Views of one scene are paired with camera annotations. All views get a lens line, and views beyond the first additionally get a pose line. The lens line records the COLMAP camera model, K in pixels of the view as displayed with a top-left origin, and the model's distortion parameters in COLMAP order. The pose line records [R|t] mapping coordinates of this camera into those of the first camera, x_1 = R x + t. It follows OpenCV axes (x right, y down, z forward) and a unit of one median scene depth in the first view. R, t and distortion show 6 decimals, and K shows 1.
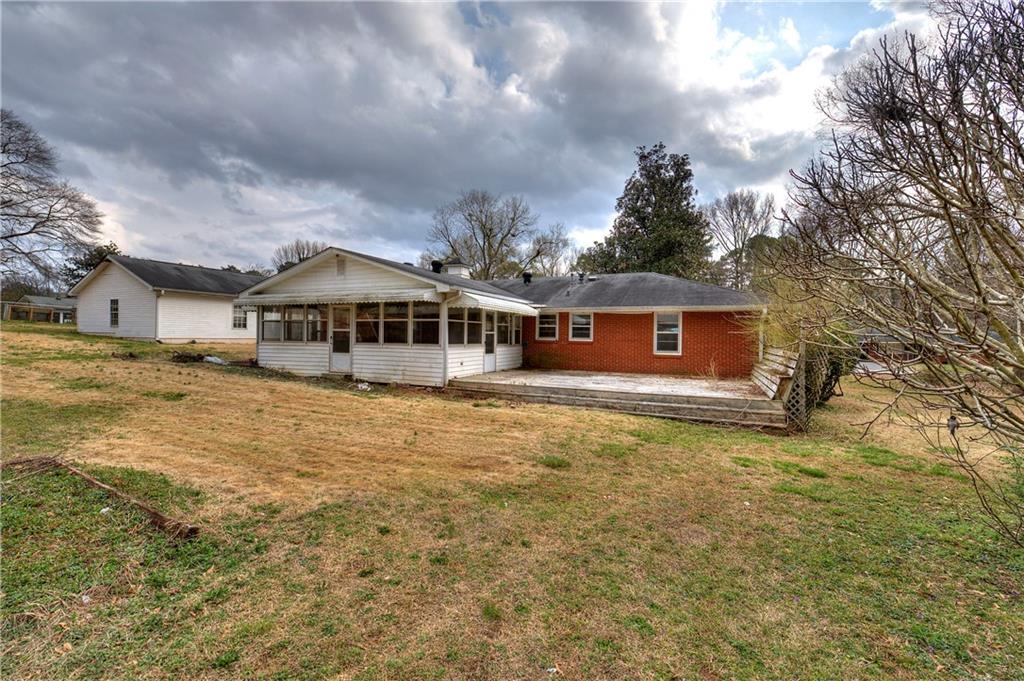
lens RADIAL K [[431.8, 0, 512.0], [0, 431.8, 340.5], [0, 0, 1]] dist [0.001796, -0.009188]
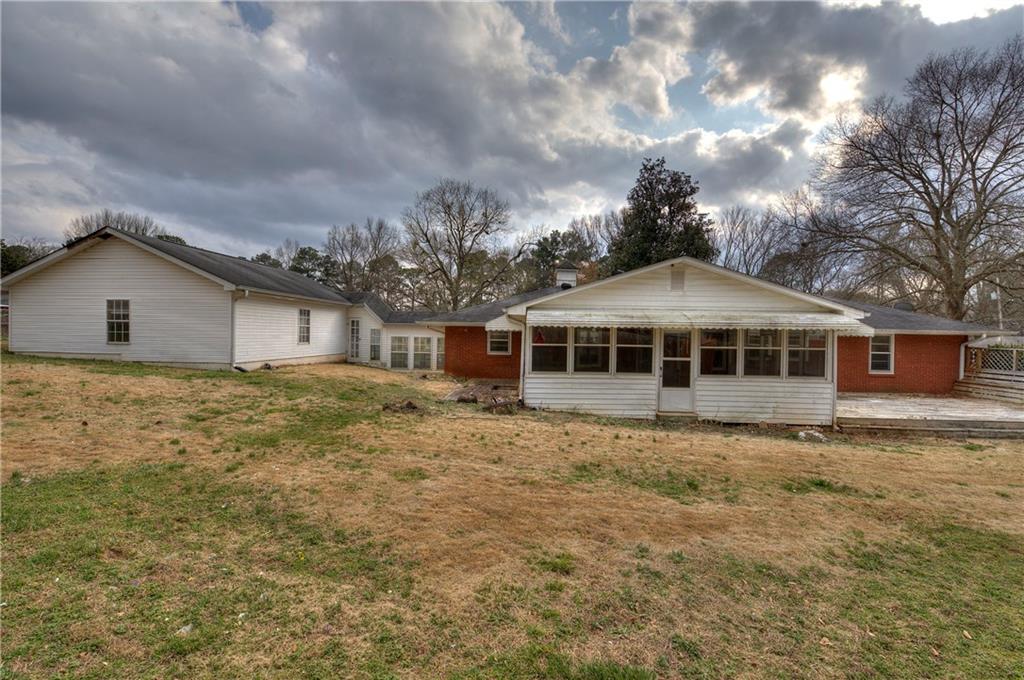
lens RADIAL K [[431.8, 0, 512.0], [0, 431.8, 340.0], [0, 0, 1]] dist [0.001796, -0.009188]
pose [[0.937847, -0.003406, 0.347033, -0.963370], [0.001025, 0.999975, 0.007043, -0.065846], [-0.347048, -0.006249, 0.937826, 0.359907]]
